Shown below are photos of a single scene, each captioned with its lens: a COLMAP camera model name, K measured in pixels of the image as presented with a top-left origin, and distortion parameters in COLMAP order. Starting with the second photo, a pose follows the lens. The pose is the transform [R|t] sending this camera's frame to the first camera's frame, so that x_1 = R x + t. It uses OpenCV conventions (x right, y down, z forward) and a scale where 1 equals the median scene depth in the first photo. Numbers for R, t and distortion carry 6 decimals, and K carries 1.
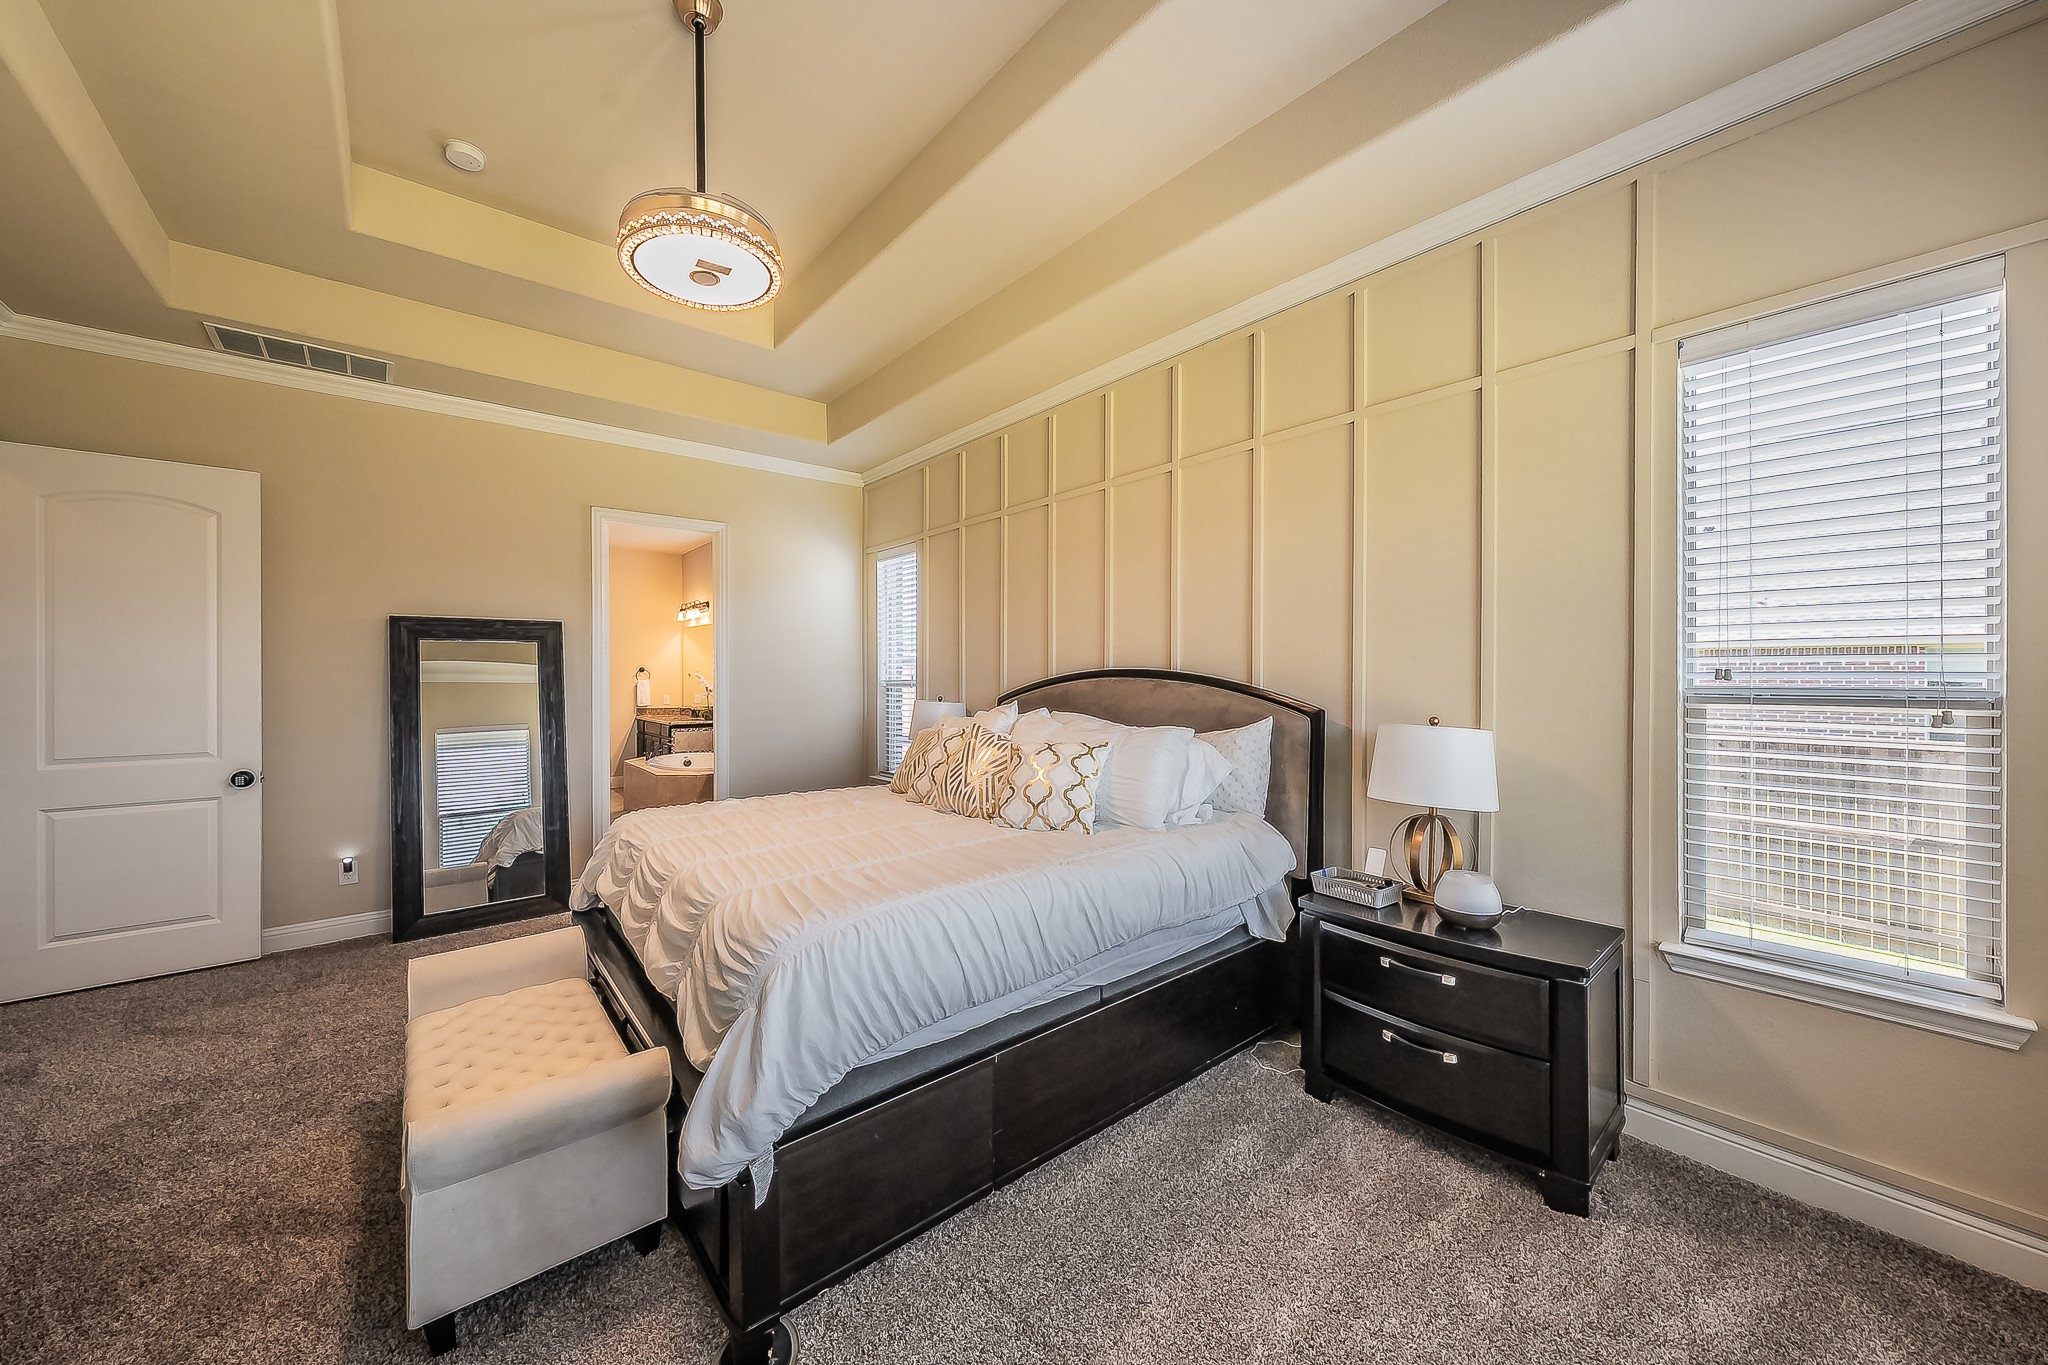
lens RADIAL K [[725.3, 0, 1022.3], [0, 725.3, 674.7], [0, 0, 1]] dist [-0.000143, 0.000171]
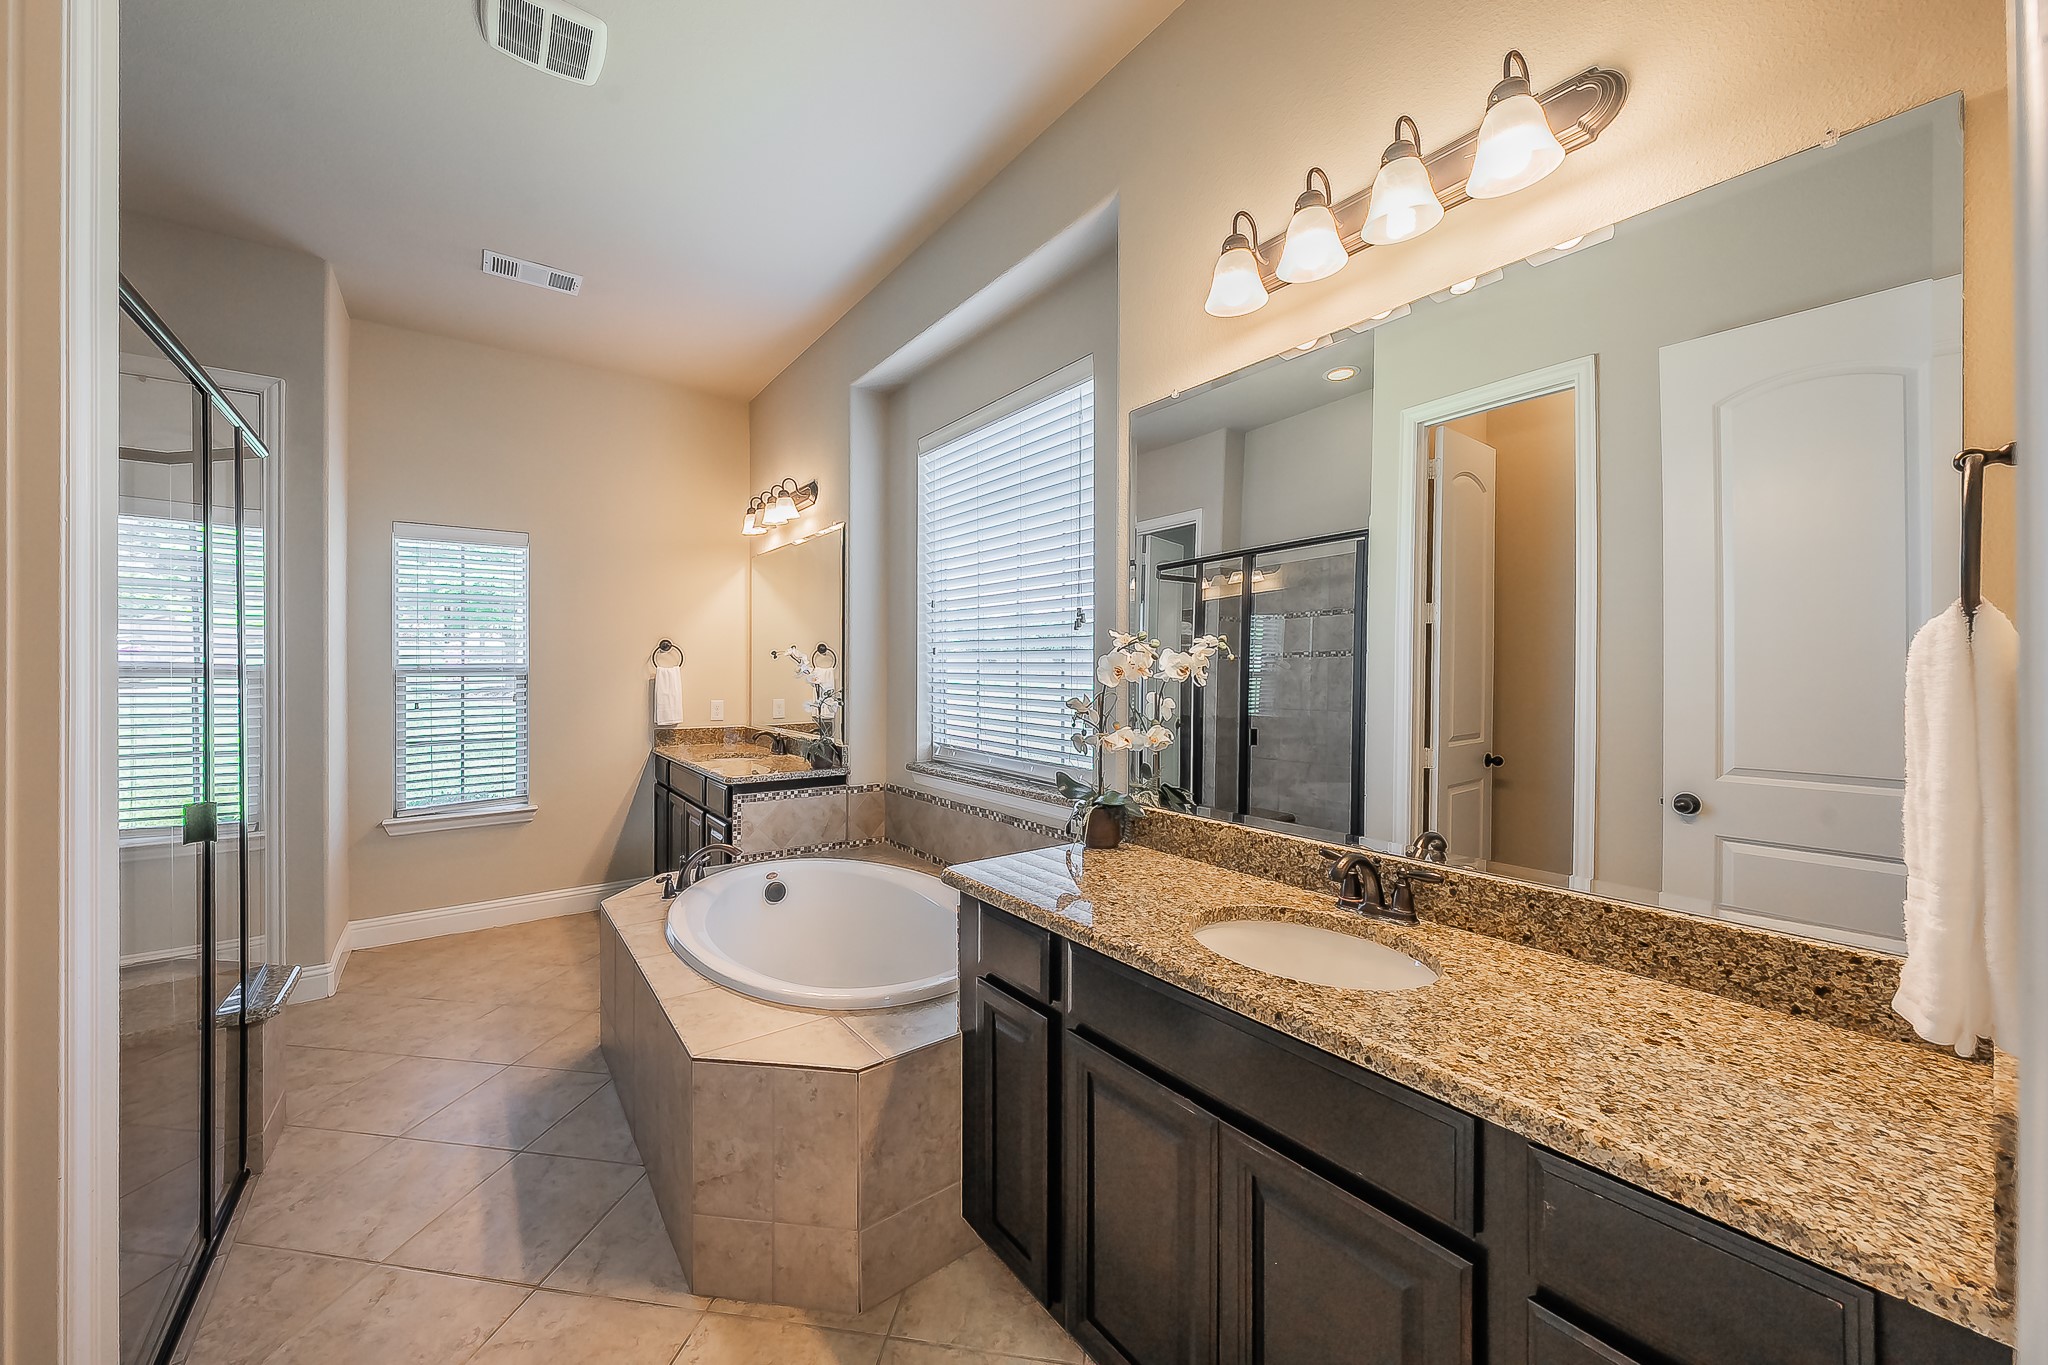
lens RADIAL K [[725.3, 0, 1022.3], [0, 725.3, 674.7], [0, 0, 1]] dist [-0.000143, 0.000171]
pose [[0.998621, 0.002920, -0.052426, -0.282802], [-0.002492, 0.999963, 0.008237, 0.007320], [0.052448, -0.008095, 0.998591, 0.569603]]
